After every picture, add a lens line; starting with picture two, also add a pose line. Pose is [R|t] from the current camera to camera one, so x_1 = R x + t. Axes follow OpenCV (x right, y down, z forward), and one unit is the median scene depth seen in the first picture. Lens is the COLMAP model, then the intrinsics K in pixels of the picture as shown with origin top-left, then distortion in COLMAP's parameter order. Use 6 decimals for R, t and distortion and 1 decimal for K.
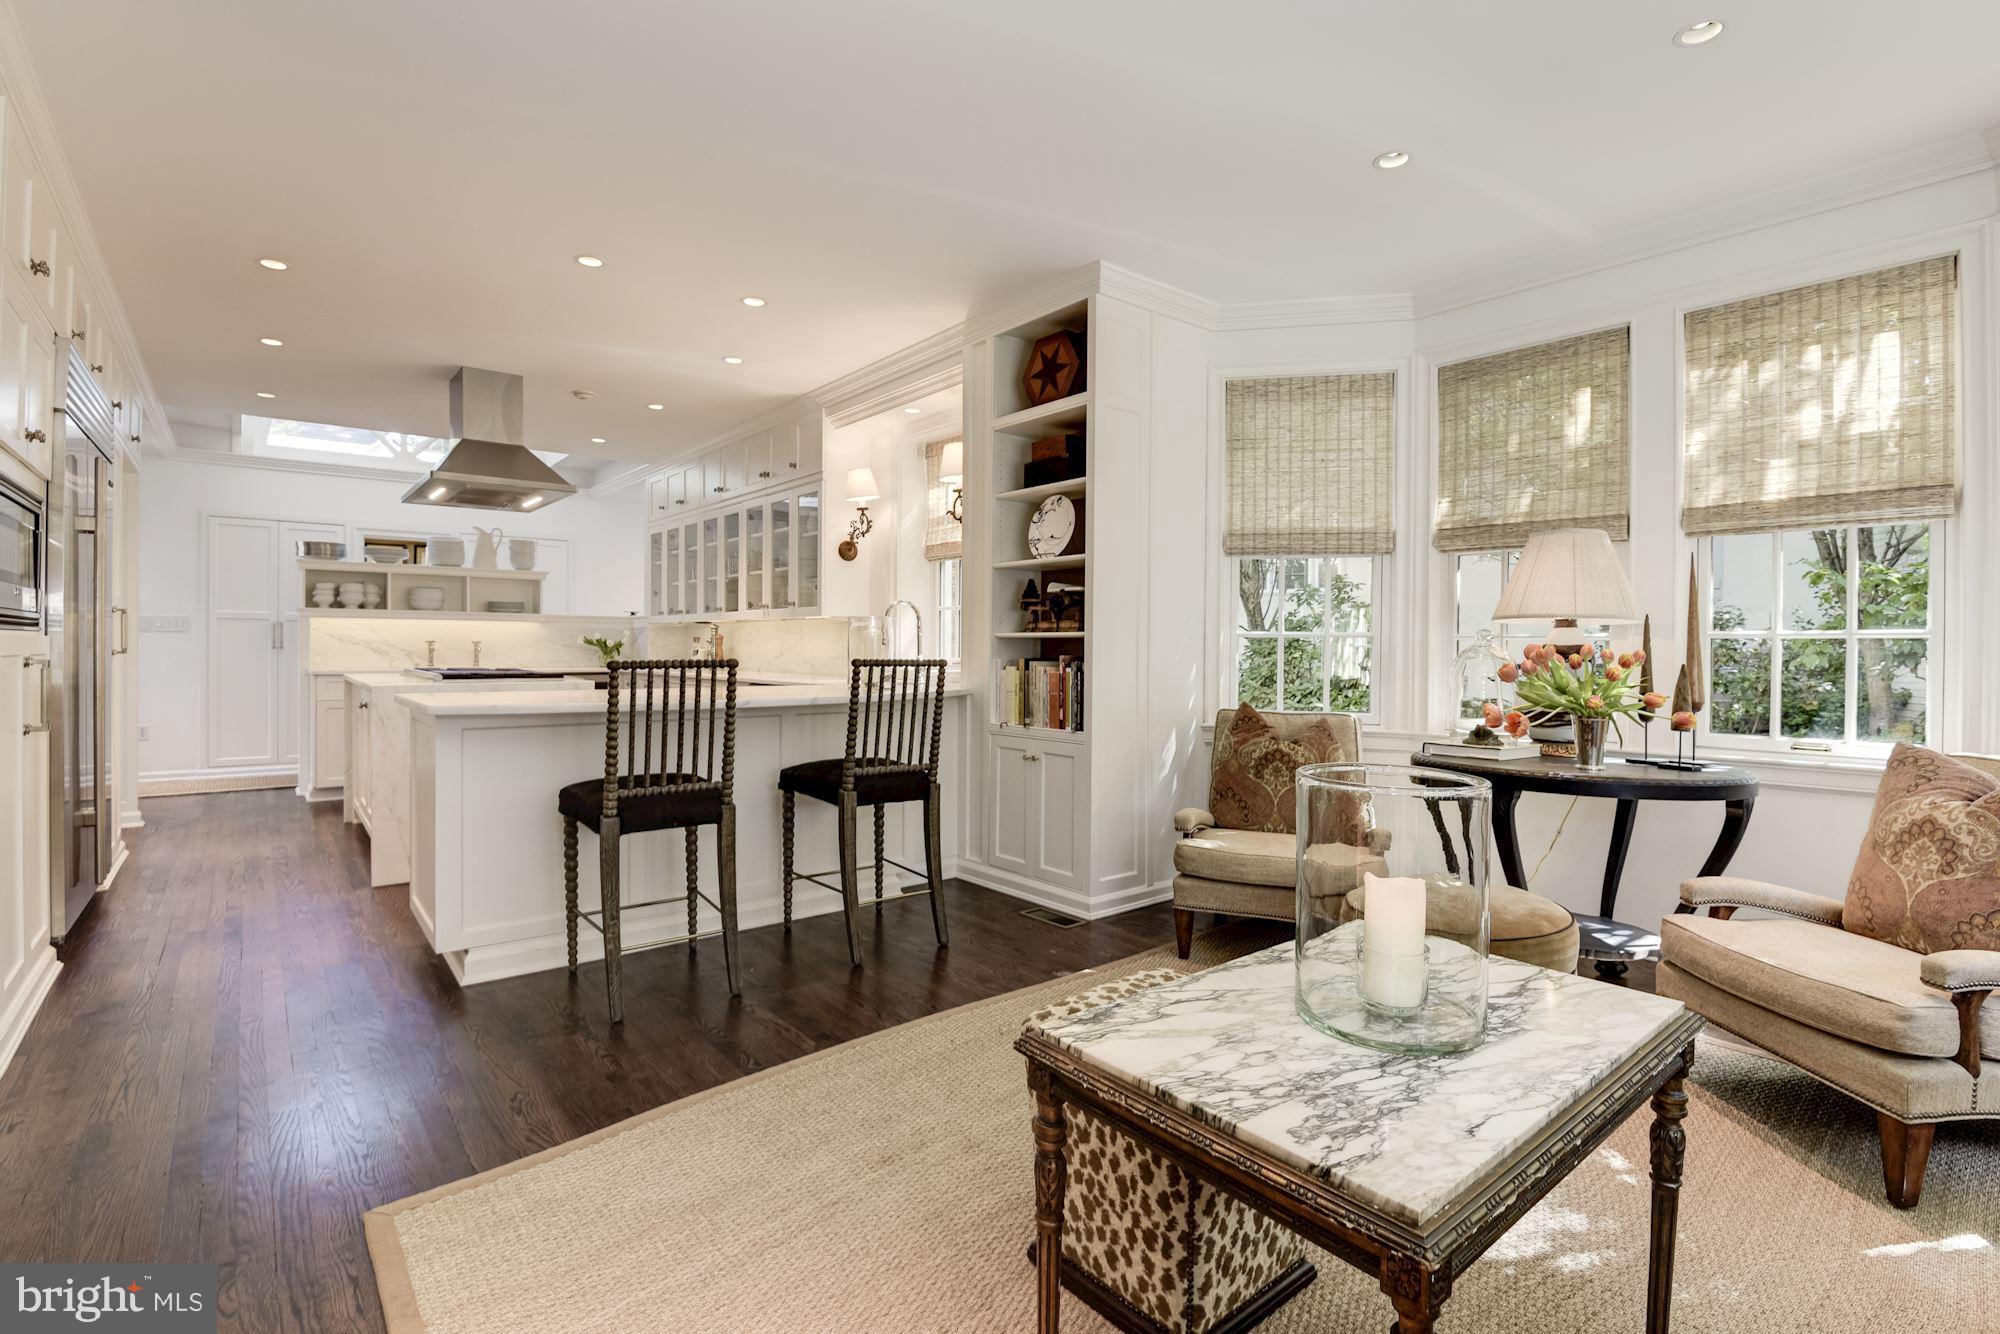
lens RADIAL K [[925.7, 0, 1001.1], [0, 925.7, 651.1], [0, 0, 1]] dist [0.018915, -0.004390]
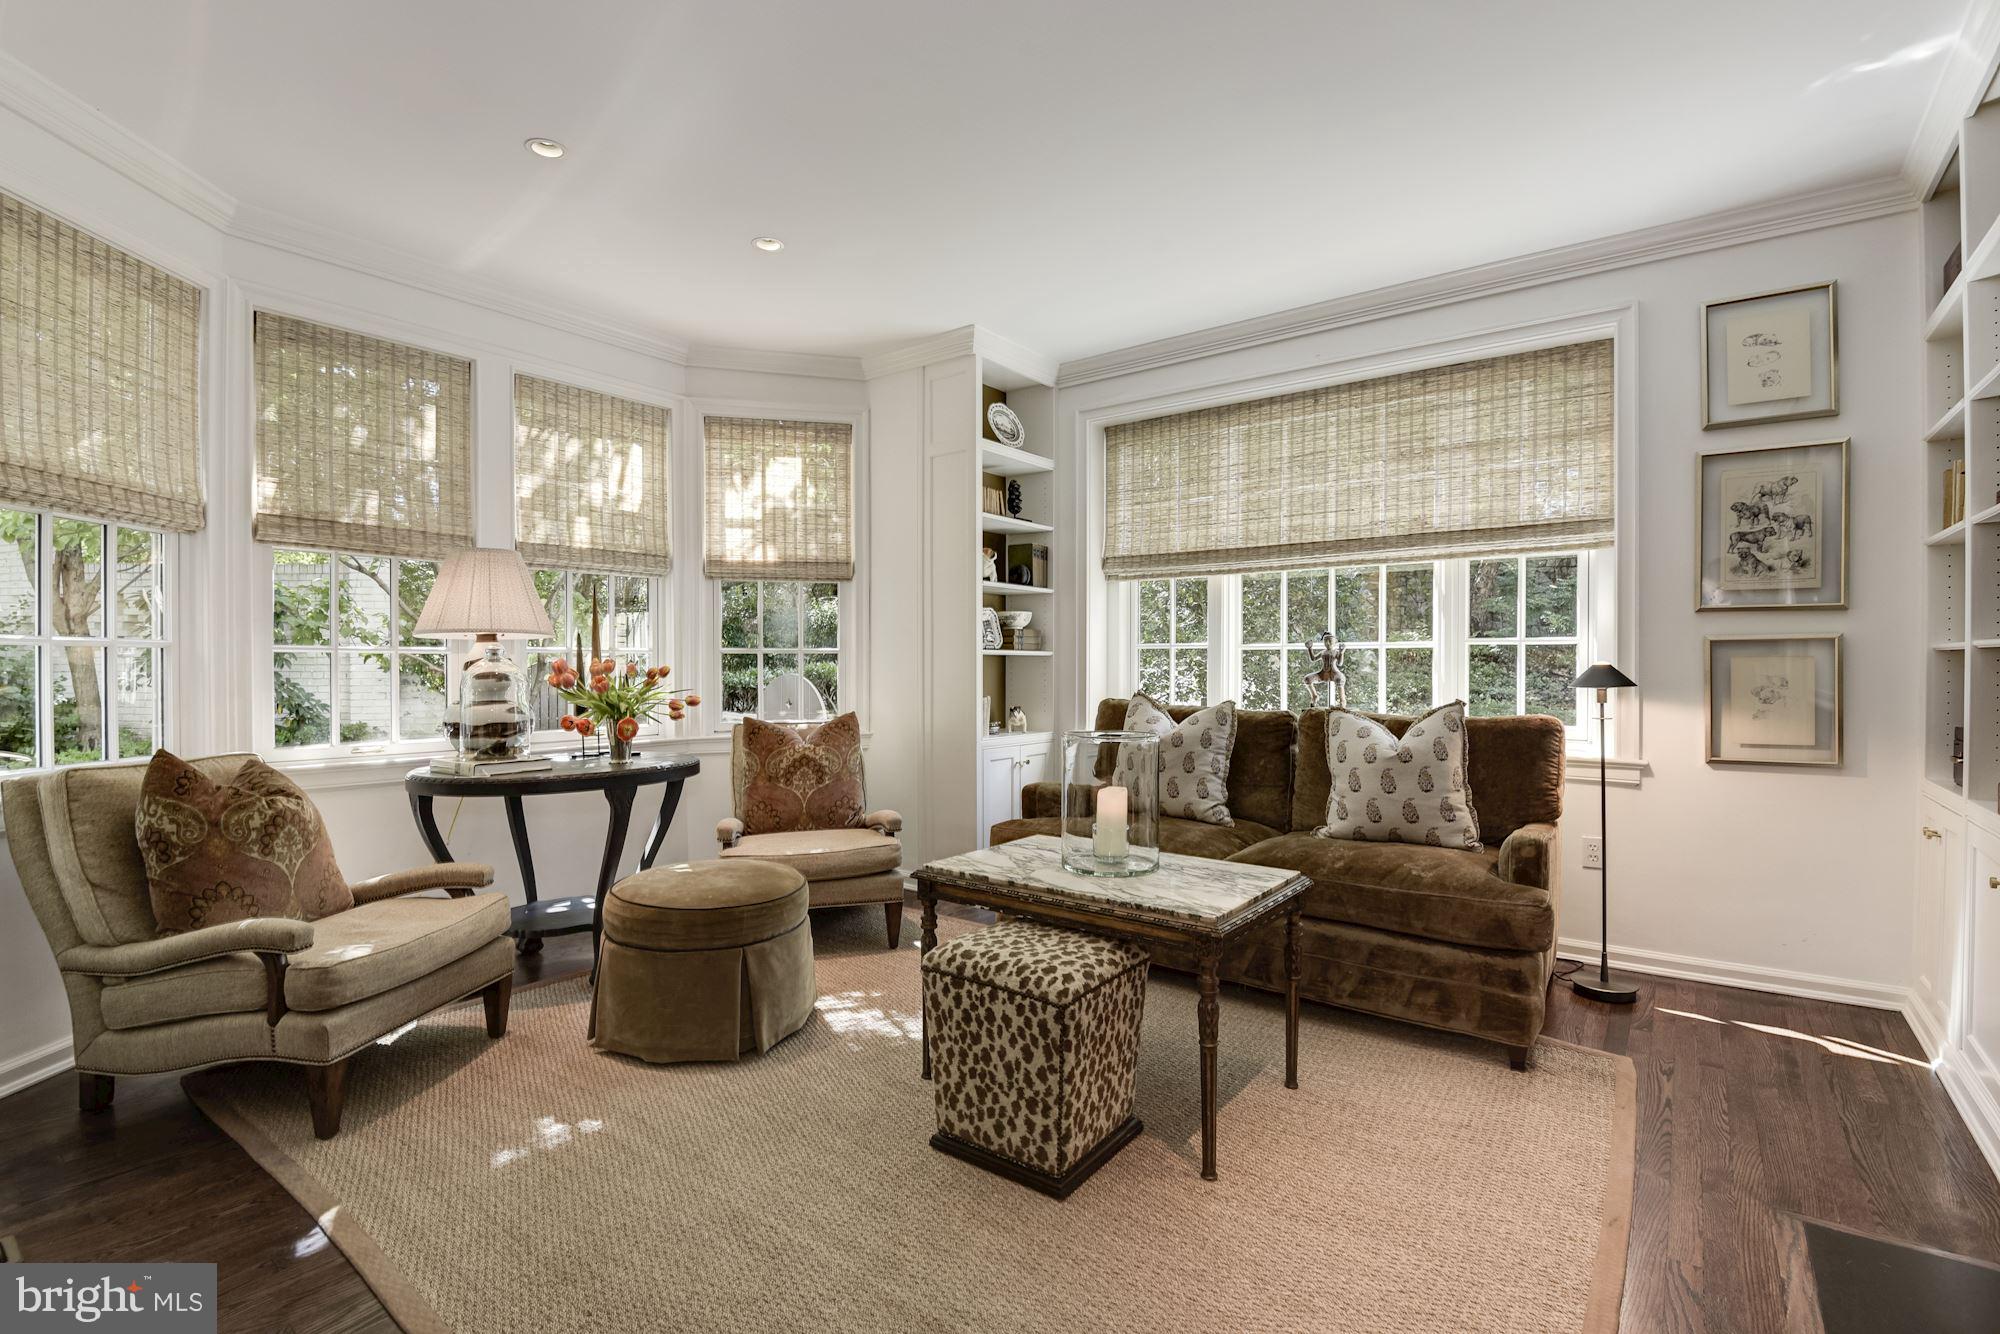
lens RADIAL K [[925.7, 0, 986.9], [0, 925.7, 667.0], [0, 0, 1]] dist [0.018915, -0.004390]
pose [[-0.206271, -0.013879, 0.978397, -0.545517], [0.006703, 0.999856, 0.015596, -0.009007], [-0.978472, 0.009775, -0.206148, 0.680112]]
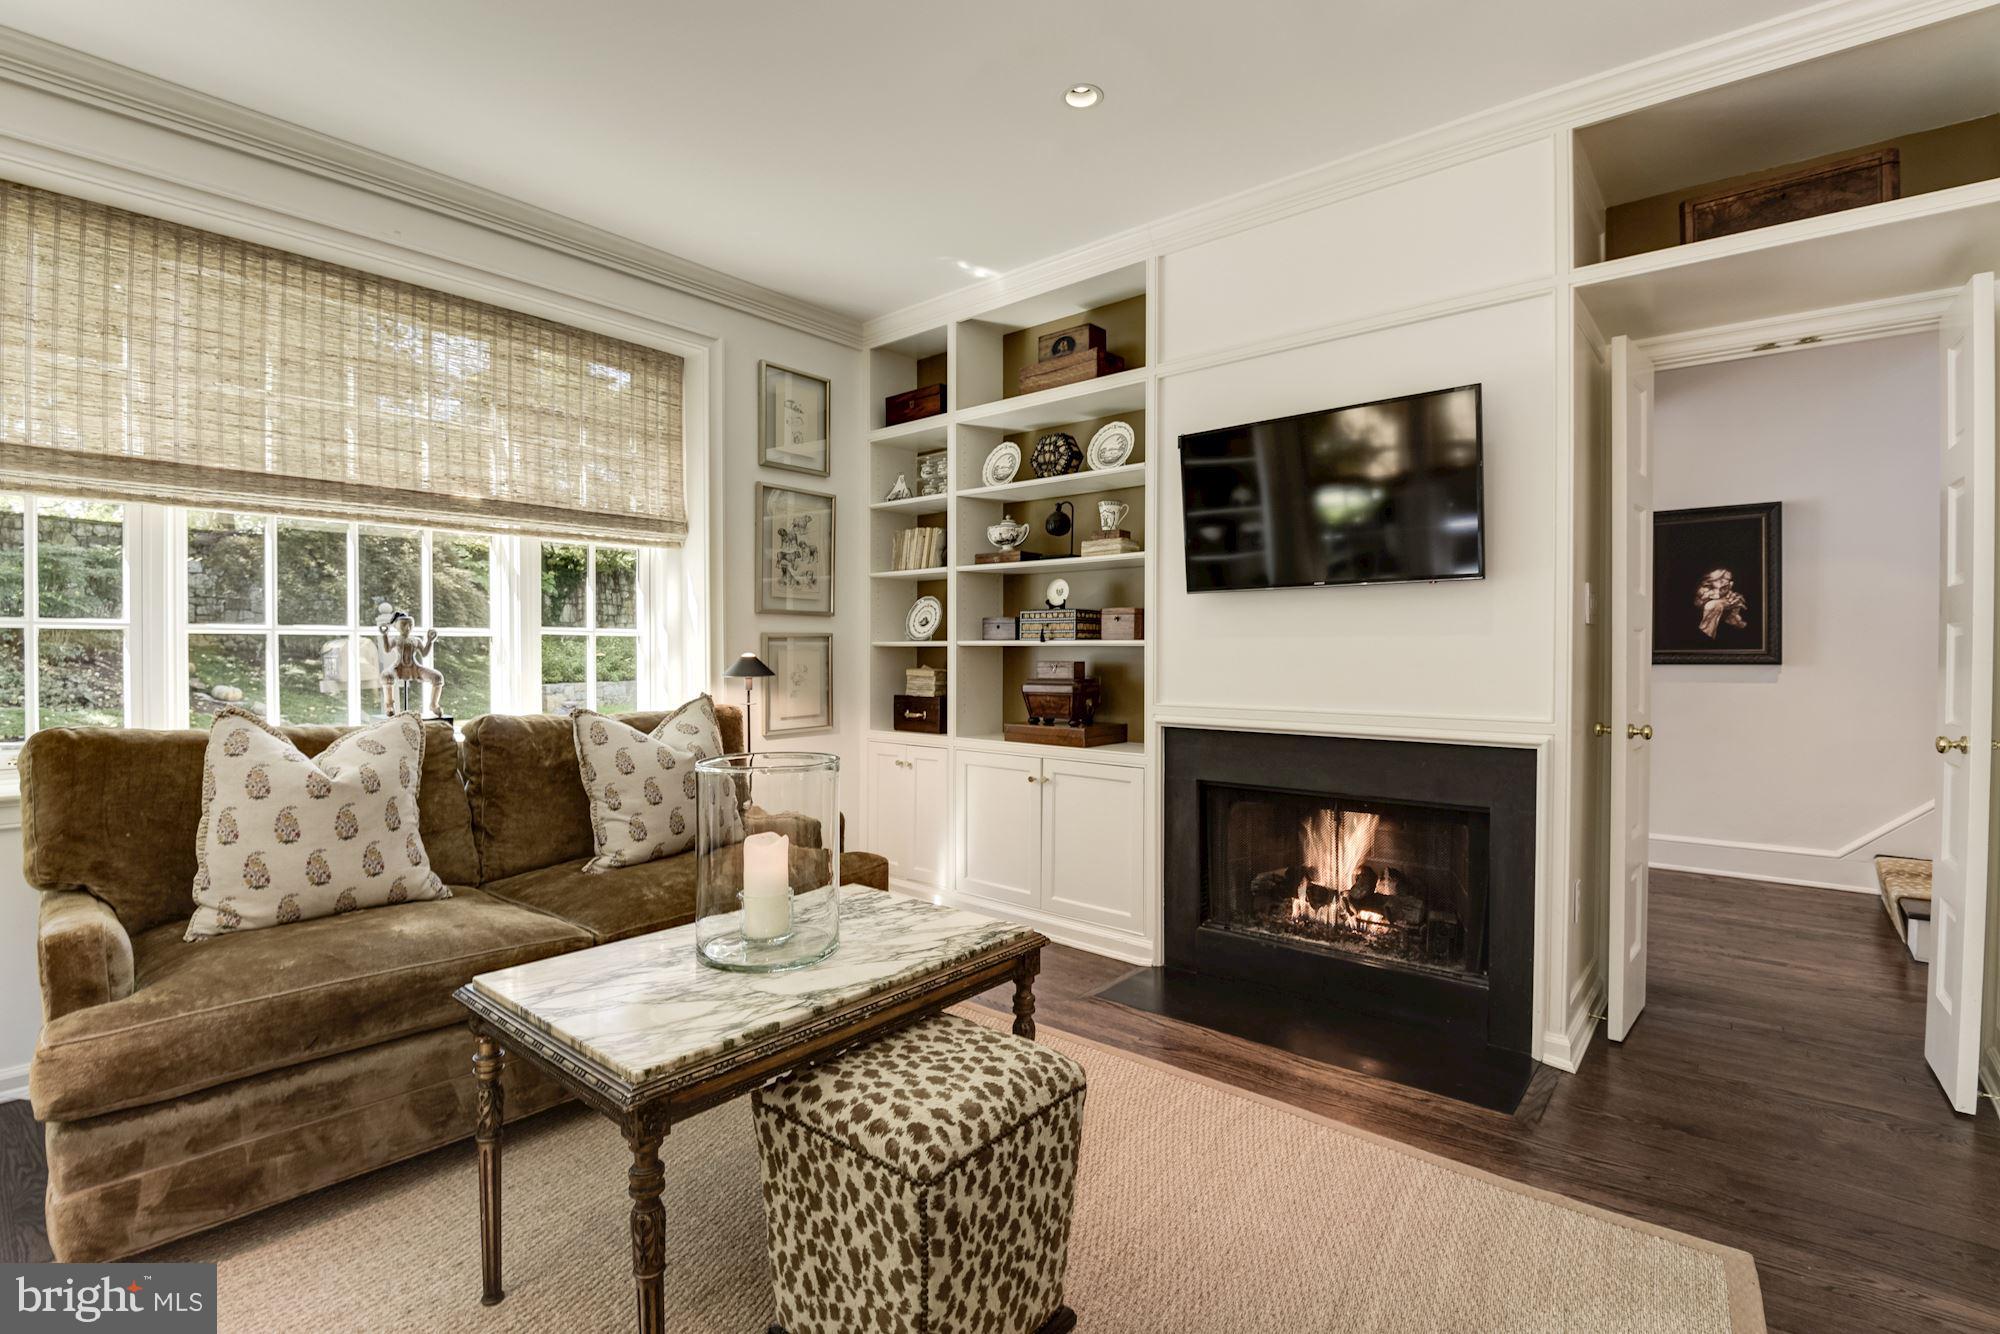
lens RADIAL K [[925.7, 0, 985.4], [0, 925.7, 664.1], [0, 0, 1]] dist [0.018915, -0.004390]
pose [[-0.988071, -0.006543, -0.153859, 0.136193], [-0.010644, 0.999609, 0.025847, -0.013088], [0.153630, 0.027177, -0.987755, 0.971617]]
